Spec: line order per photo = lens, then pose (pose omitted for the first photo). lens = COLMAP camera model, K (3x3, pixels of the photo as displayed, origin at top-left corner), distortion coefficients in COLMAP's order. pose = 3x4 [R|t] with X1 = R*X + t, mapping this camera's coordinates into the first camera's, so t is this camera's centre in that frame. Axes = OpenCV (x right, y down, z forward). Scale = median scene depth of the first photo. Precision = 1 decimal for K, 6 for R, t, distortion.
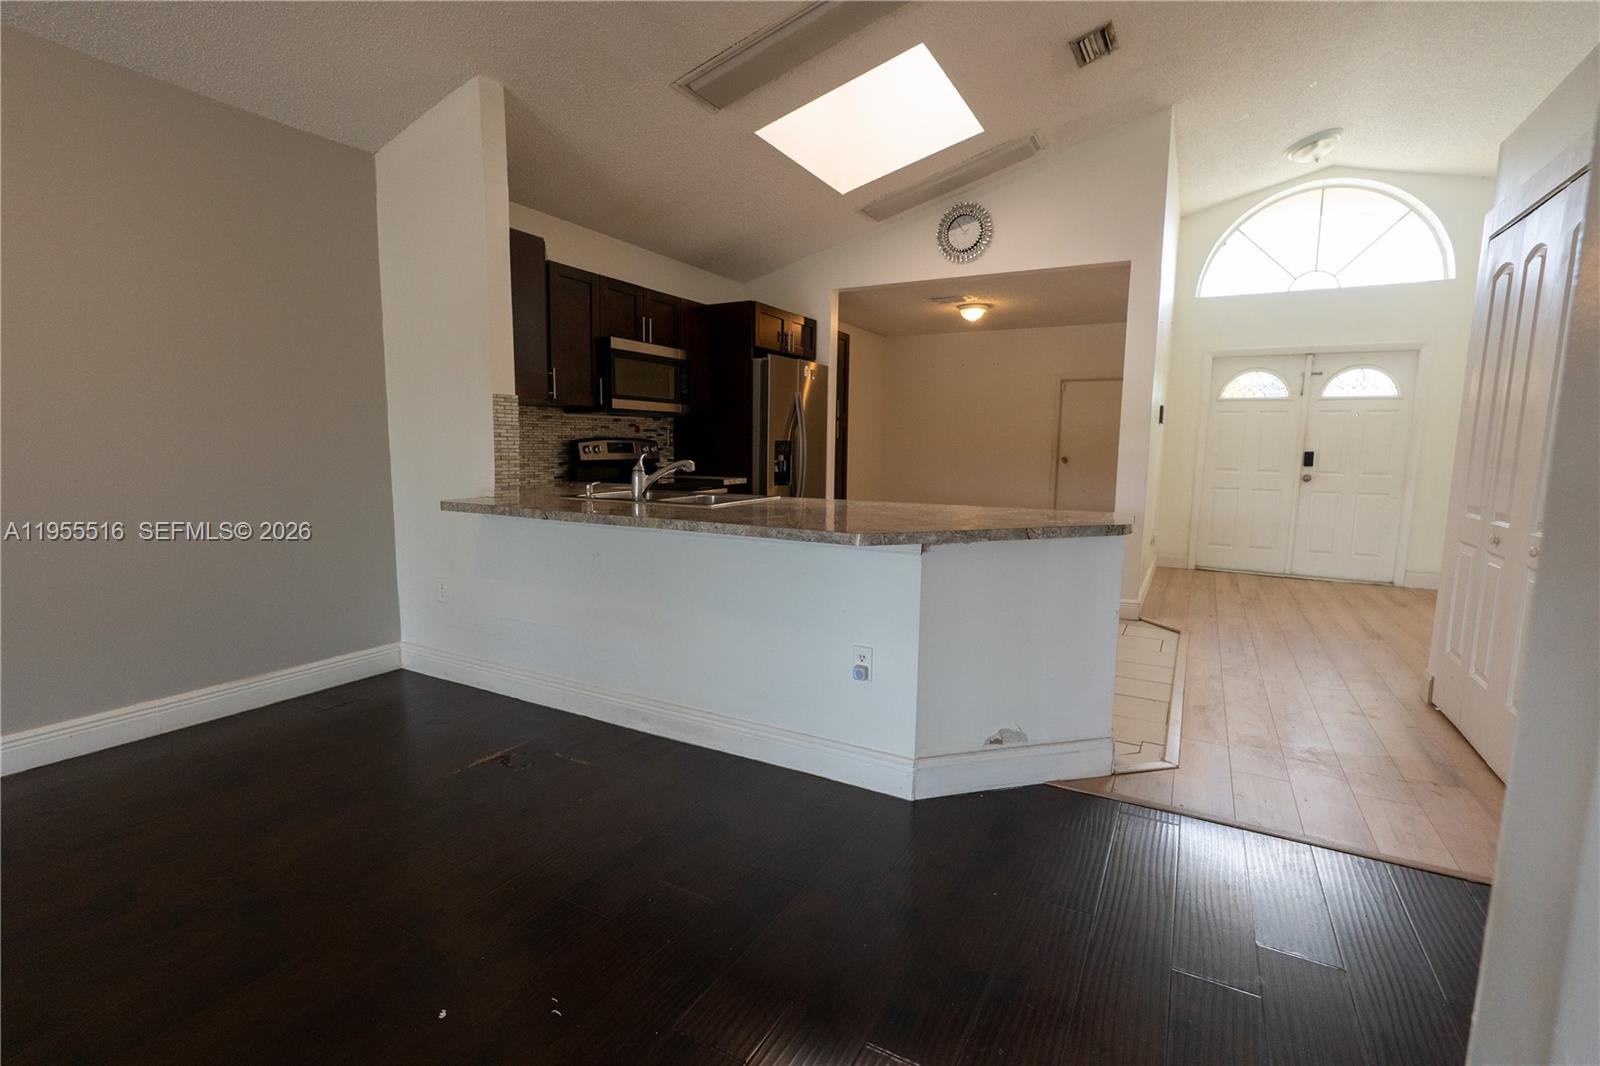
lens RADIAL K [[727.7, 0, 797.9], [0, 727.7, 535.4], [0, 0, 1]] dist [-0.004034, 0.000205]
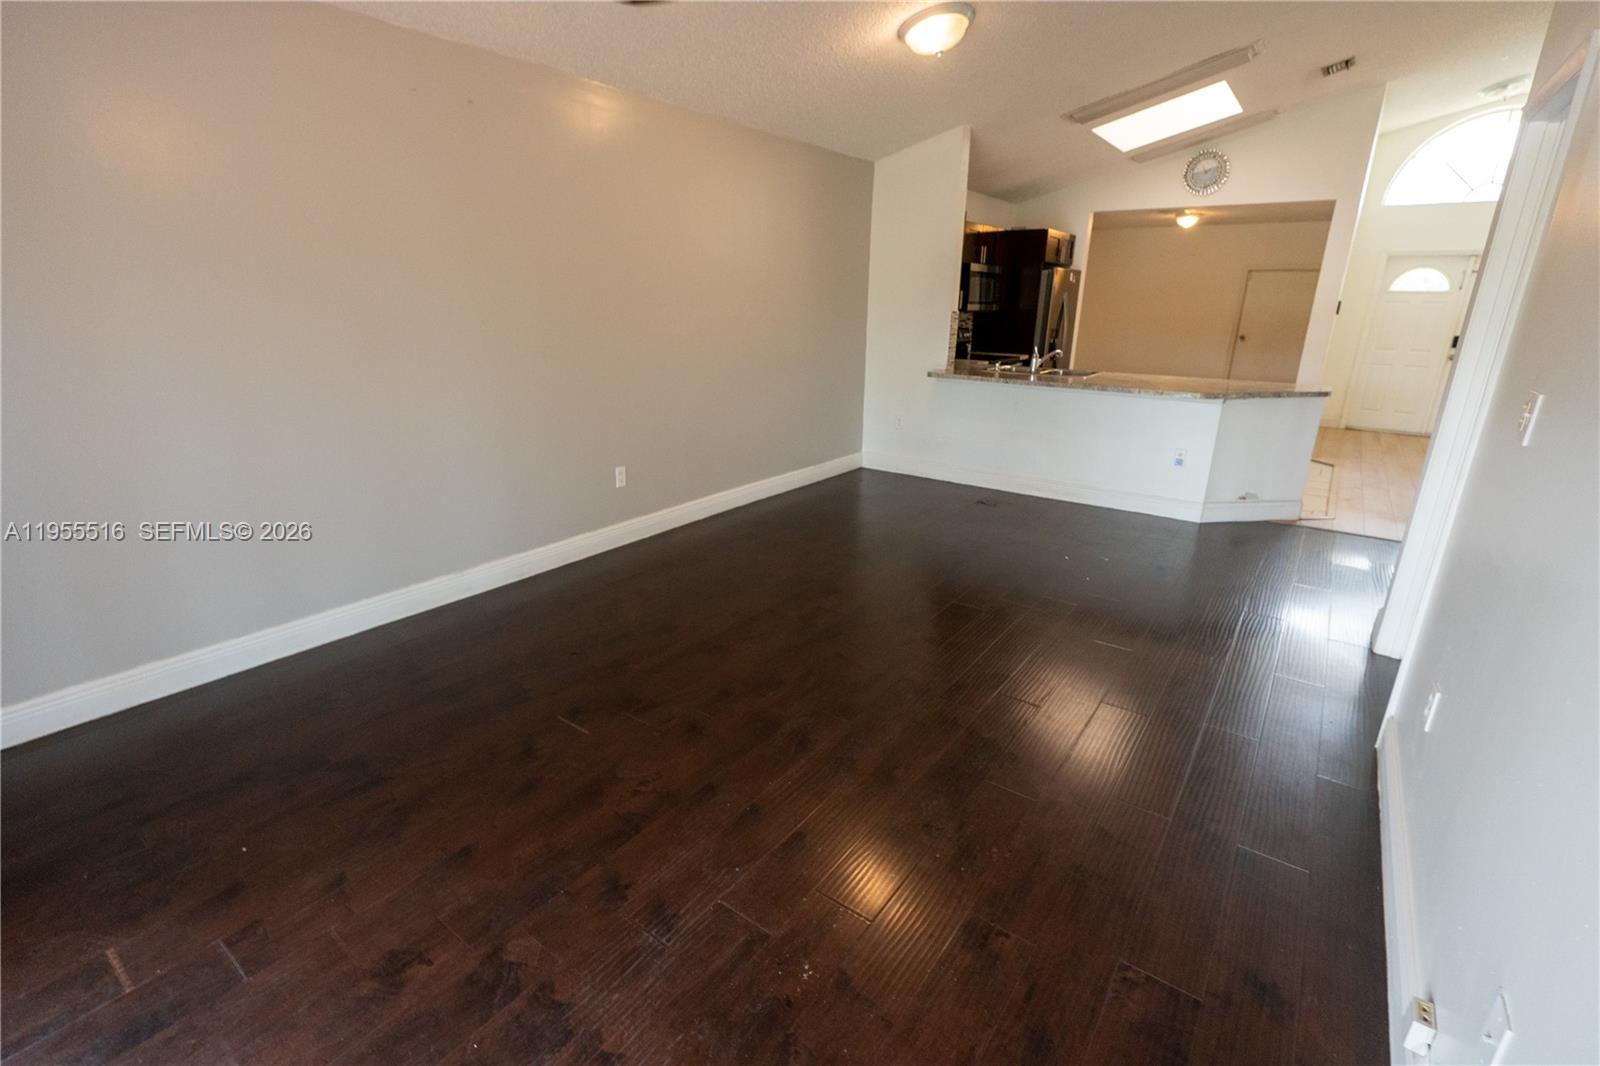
lens RADIAL K [[728.1, 0, 794.5], [0, 728.1, 535.6], [0, 0, 1]] dist [-0.005279, 0.000136]
pose [[0.991552, 0.041864, -0.122765, -0.381682], [-0.018281, 0.982140, 0.187263, 0.014393], [0.128412, -0.183437, 0.974608, -0.618939]]
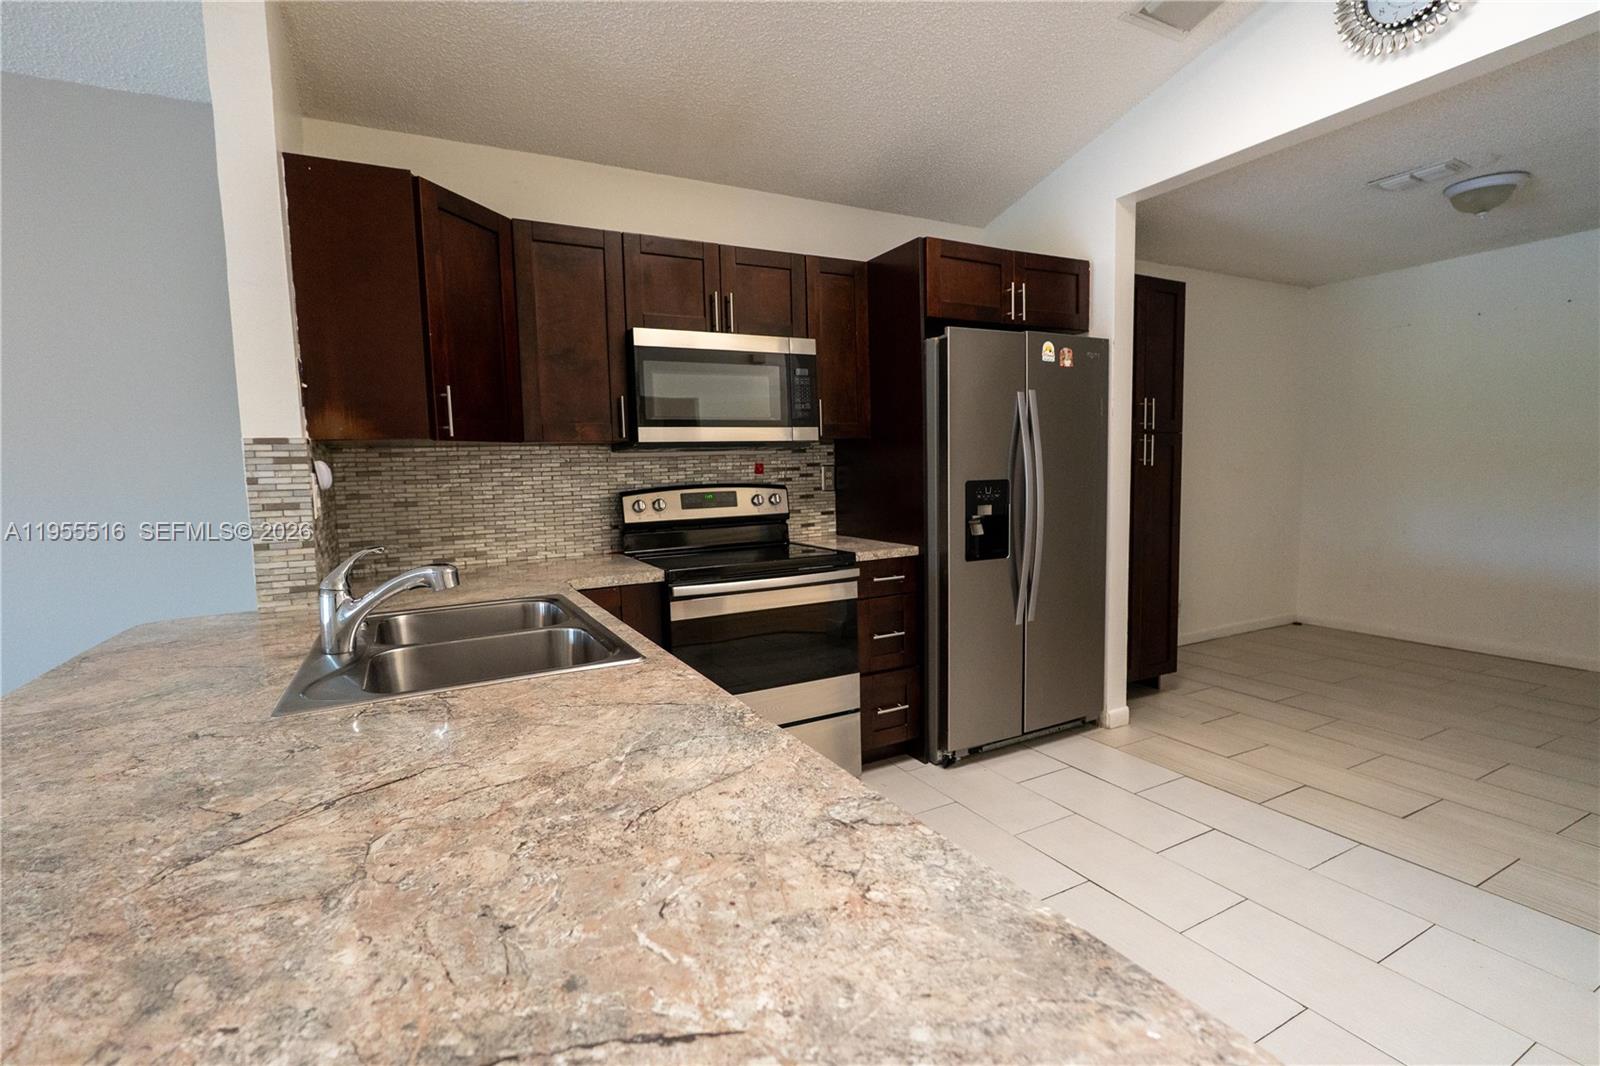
lens RADIAL K [[728.1, 0, 794.5], [0, 728.1, 535.6], [0, 0, 1]] dist [-0.005279, 0.000136]
pose [[0.835950, 0.017835, -0.548516, 0.183998], [-0.032693, 0.999315, -0.017333, -0.082589], [0.547831, 0.032422, 0.835961, 0.515139]]
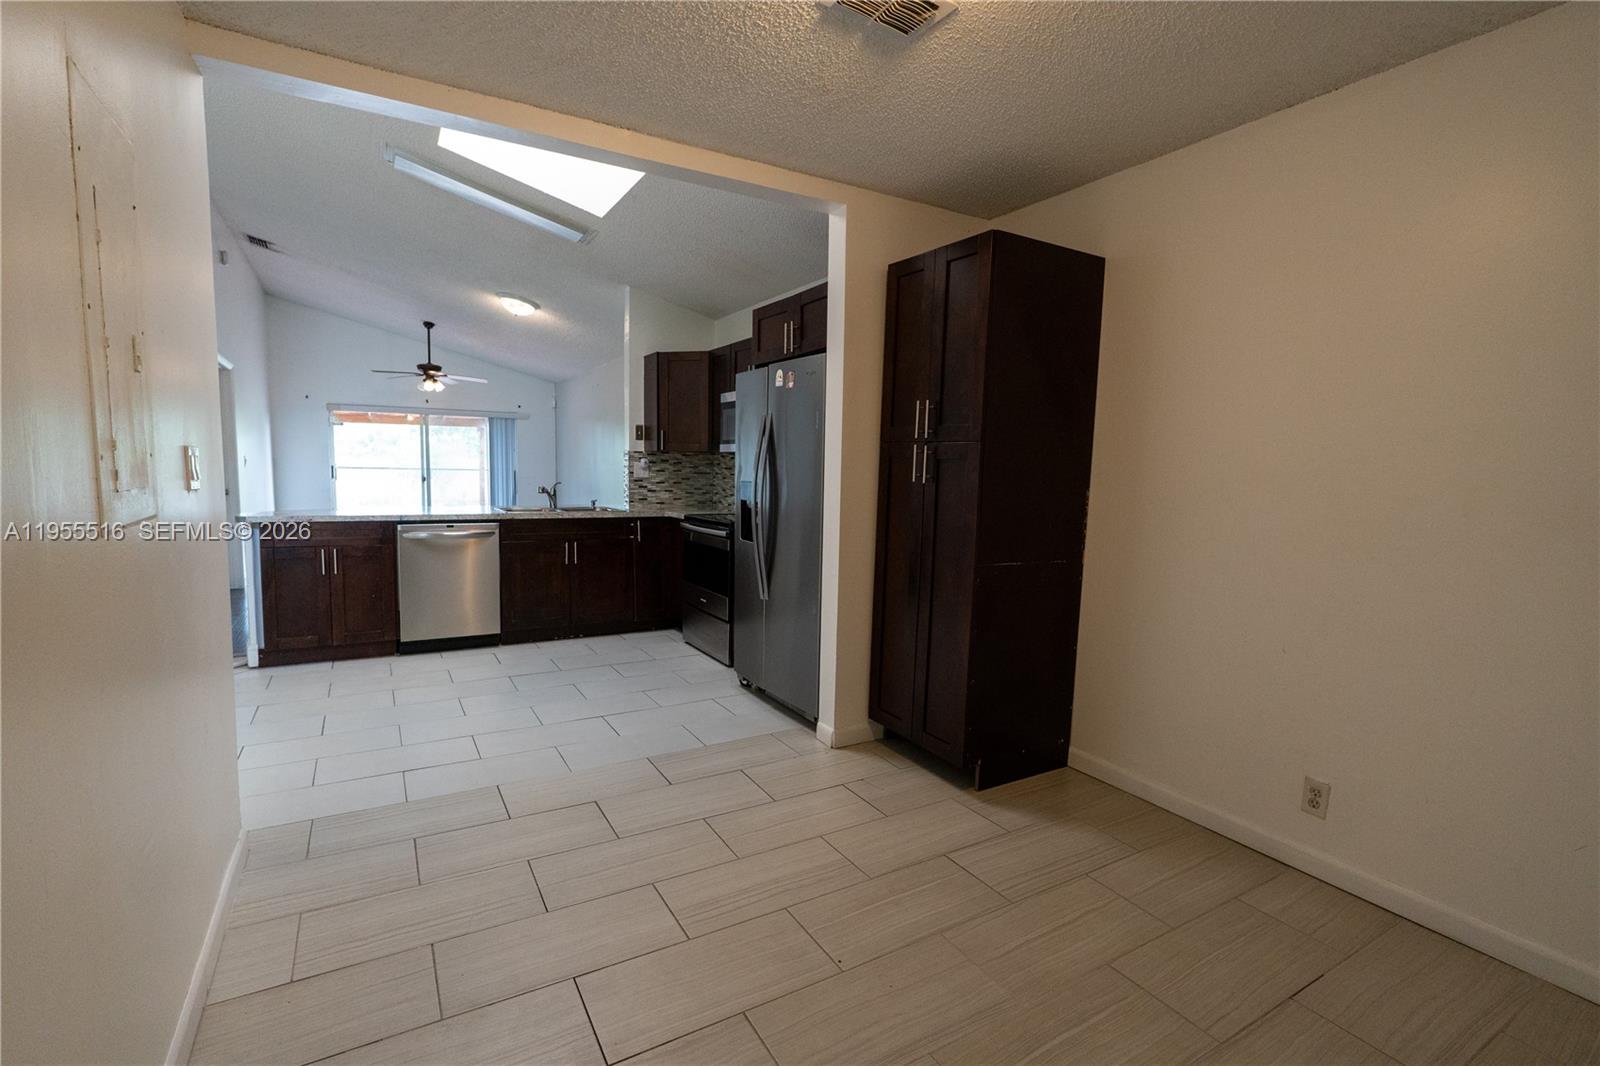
lens RADIAL K [[733.6, 0, 800.0], [0, 733.6, 533.0], [0, 0, 1]] dist [-0.003301, -0.000137]
pose [[-0.506406, 0.057316, -0.860388, 0.685674], [-0.134412, 0.980345, 0.144419, -0.219739], [0.851755, 0.188781, -0.488749, 1.610075]]
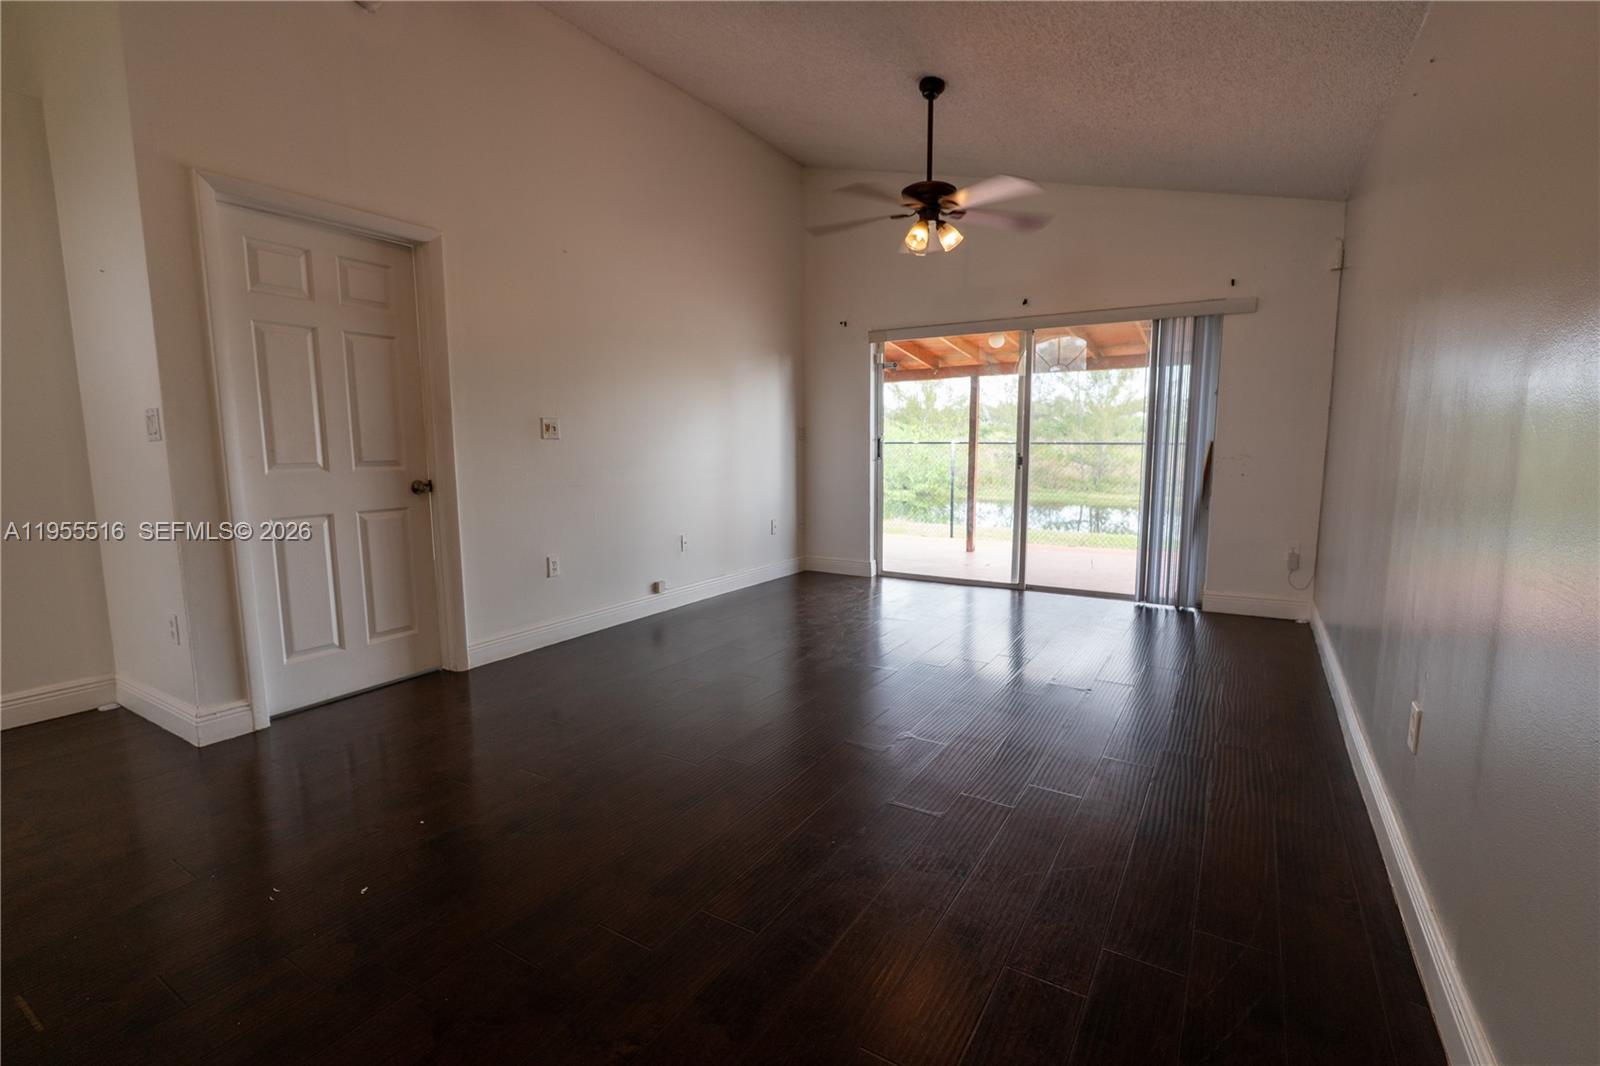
lens RADIAL K [[717.4, 0, 800.0], [0, 717.4, 533.0], [0, 0, 1]] dist [-0.027375, -0.000026]
pose [[-0.999199, -0.005796, 0.039604, -0.409652], [0.005121, 0.962821, 0.270091, -0.092174], [-0.039696, 0.270077, -0.962020, 0.578727]]
